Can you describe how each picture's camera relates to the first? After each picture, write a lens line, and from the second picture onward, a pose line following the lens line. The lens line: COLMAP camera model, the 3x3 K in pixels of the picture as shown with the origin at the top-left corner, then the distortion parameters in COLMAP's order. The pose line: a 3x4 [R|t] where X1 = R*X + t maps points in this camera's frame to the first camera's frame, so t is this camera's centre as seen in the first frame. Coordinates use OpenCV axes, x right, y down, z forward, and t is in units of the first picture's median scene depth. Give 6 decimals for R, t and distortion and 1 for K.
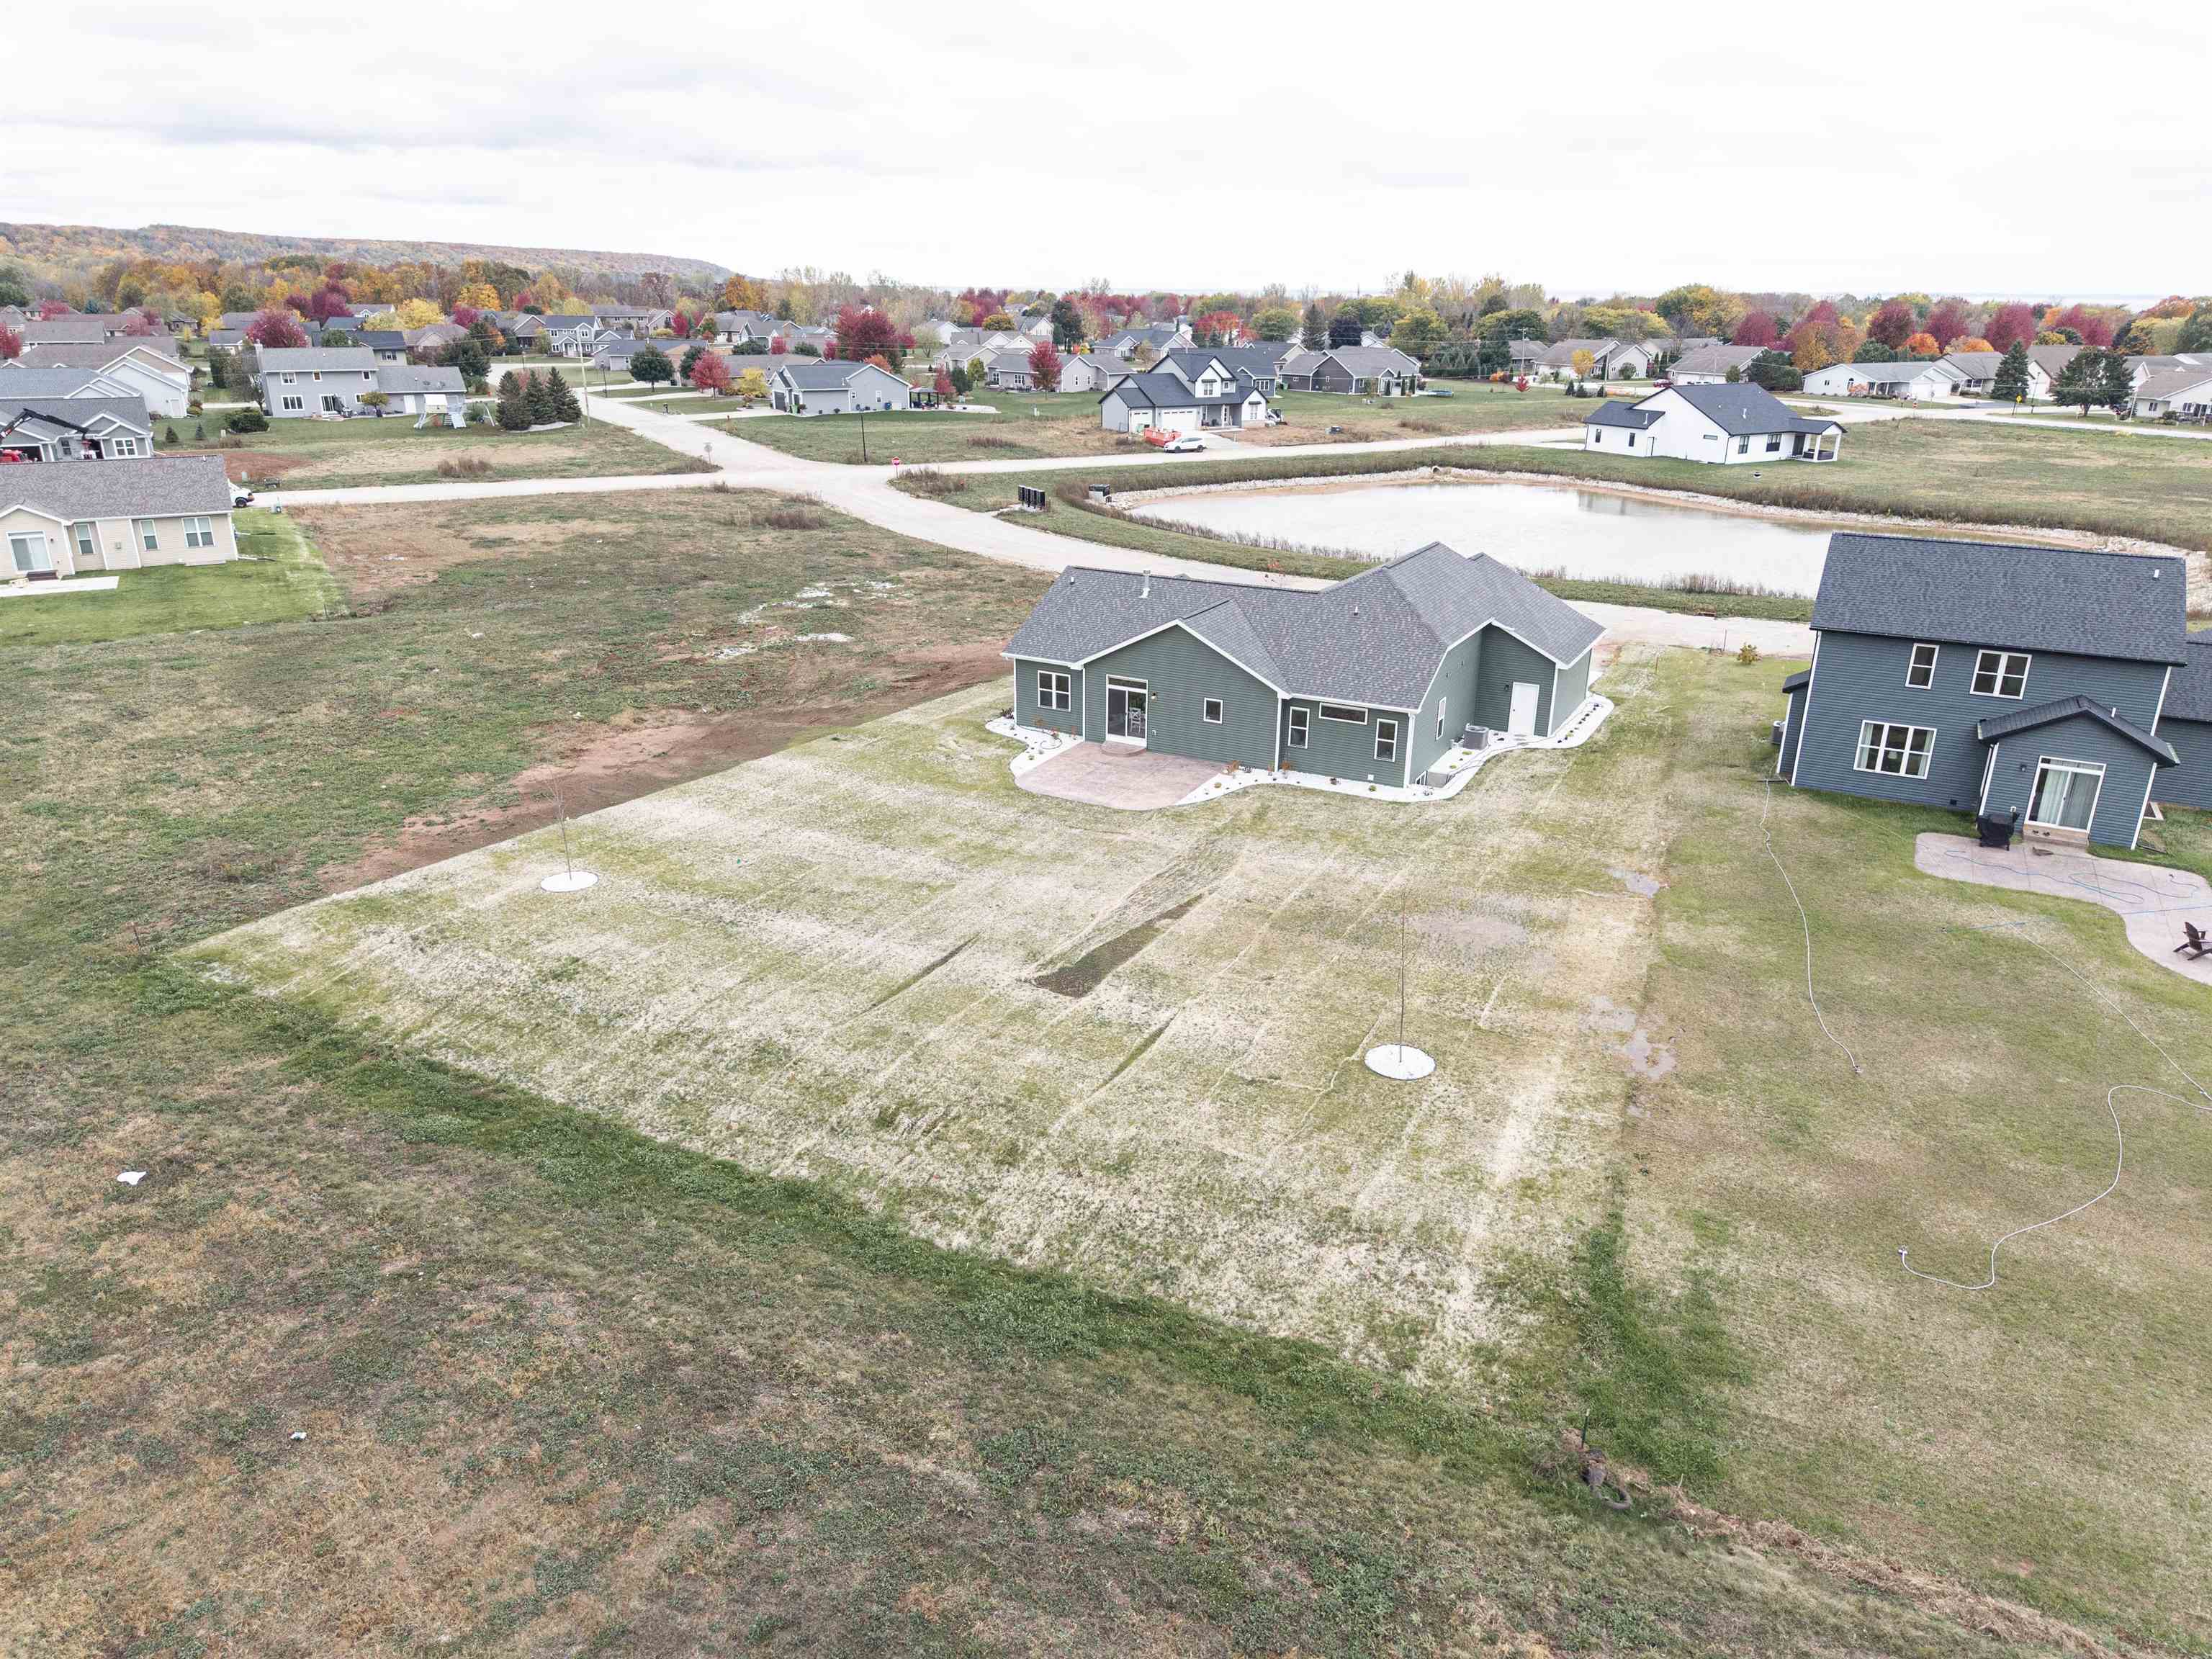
lens RADIAL K [[1476.6, 0, 1109.8], [0, 1476.6, 828.1], [0, 0, 1]] dist [0.047238, -0.070698]
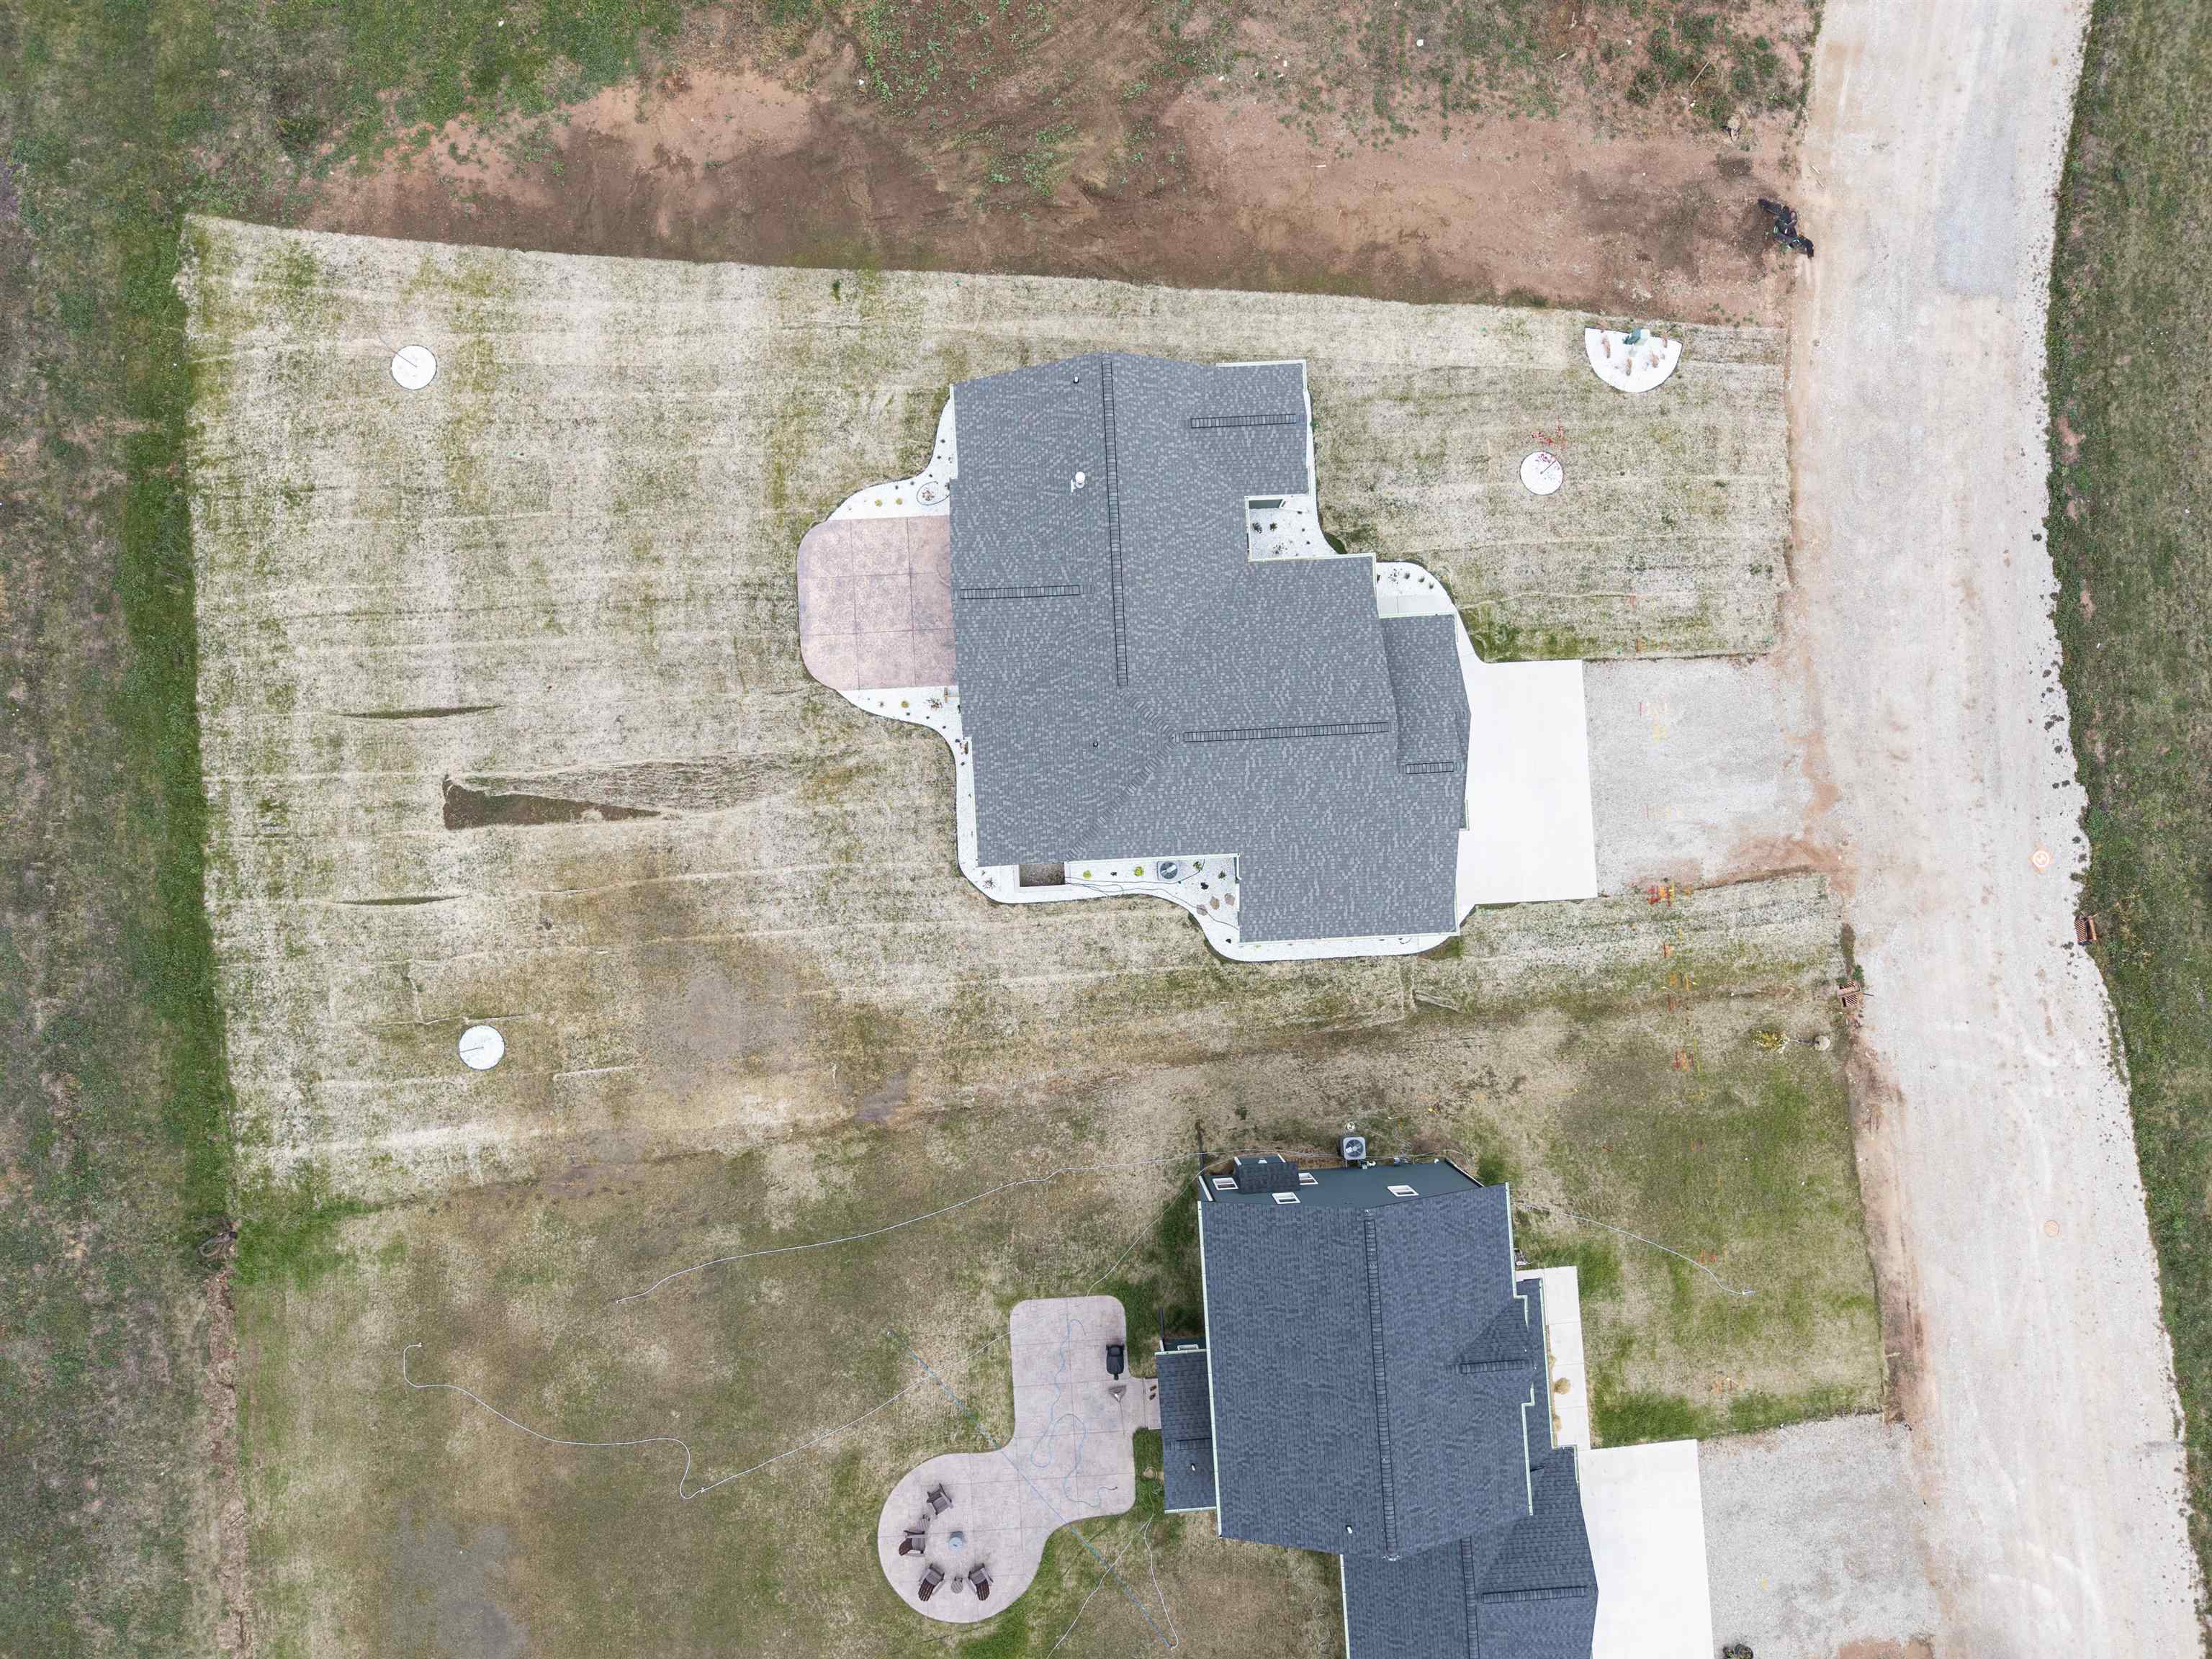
lens RADIAL K [[1480.3, 0, 1106.0], [0, 1480.3, 829.5], [0, 0, 1]] dist [0.012187, -0.007767]
pose [[0.518465, 0.854432, -0.033766, 0.256204], [-0.311002, 0.225204, 0.923342, -1.002335], [0.796537, -0.468219, 0.382490, 0.673414]]
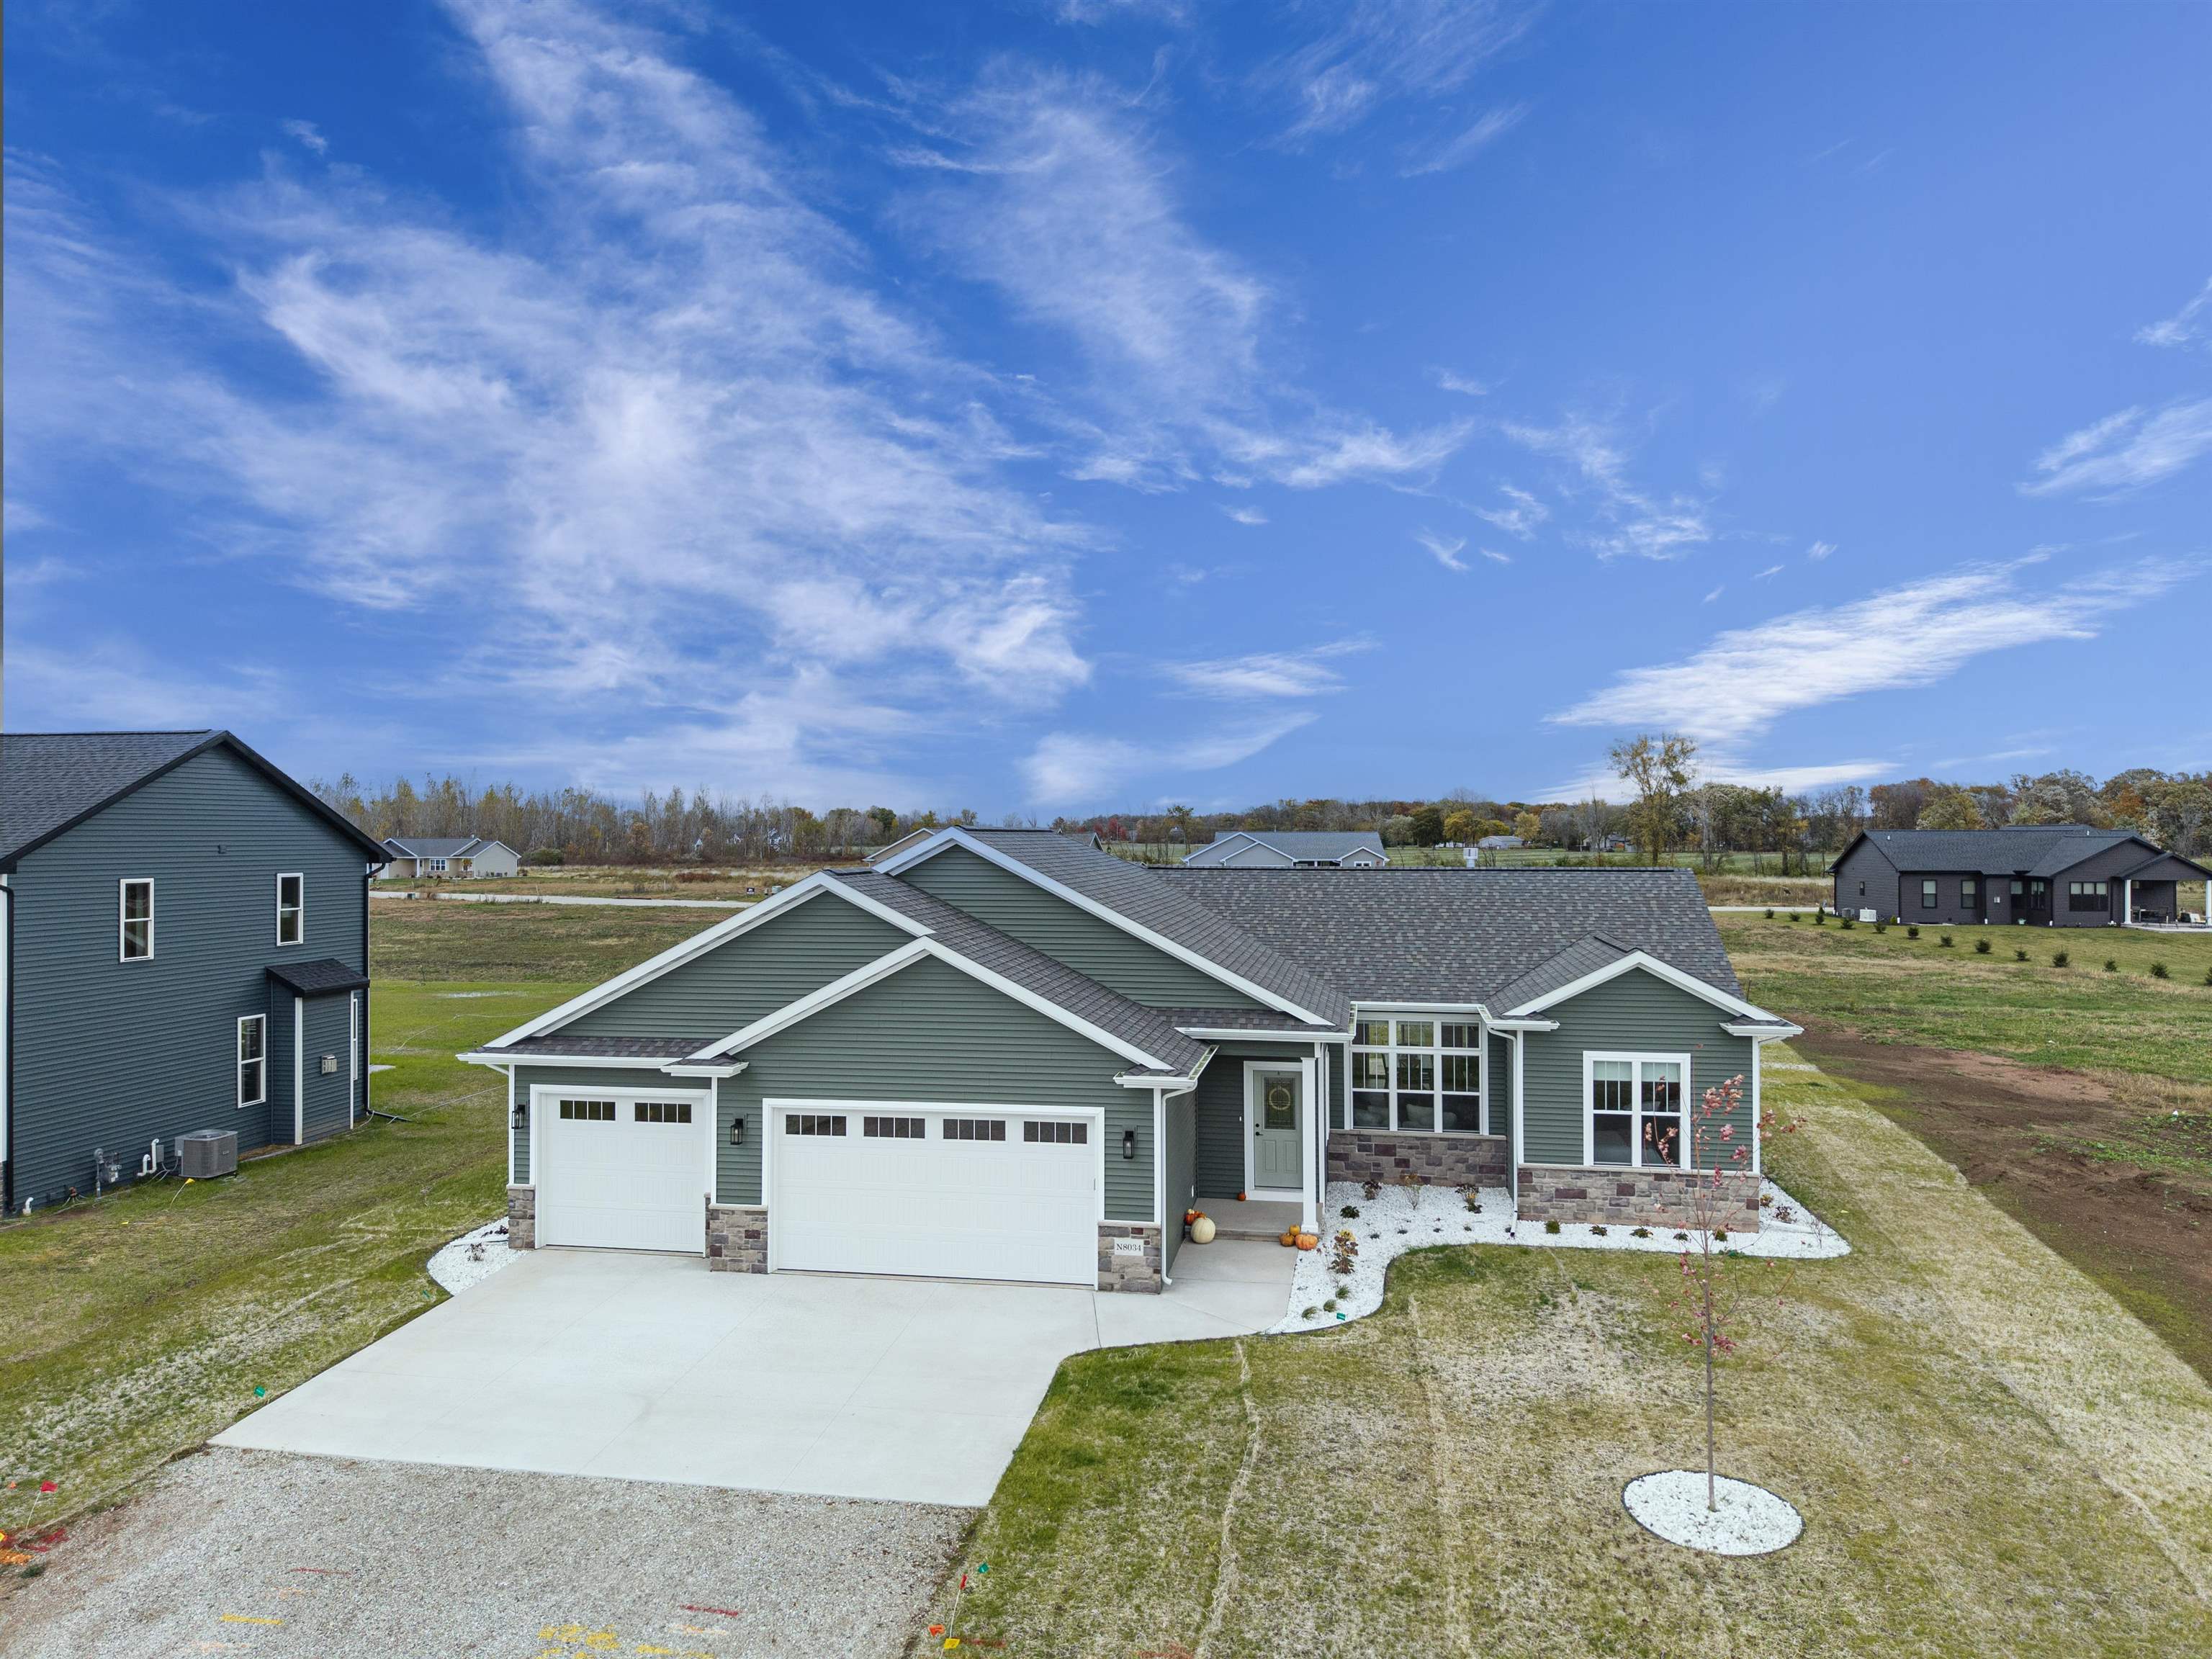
lens RADIAL K [[1480.3, 0, 1106.0], [0, 1480.3, 829.5], [0, 0, 1]] dist [0.012187, -0.007767]
pose [[-0.949832, -0.013282, -0.312478, 0.360361], [-0.118110, 0.940351, 0.319045, -0.378125], [0.289602, 0.339946, -0.894744, 1.611670]]
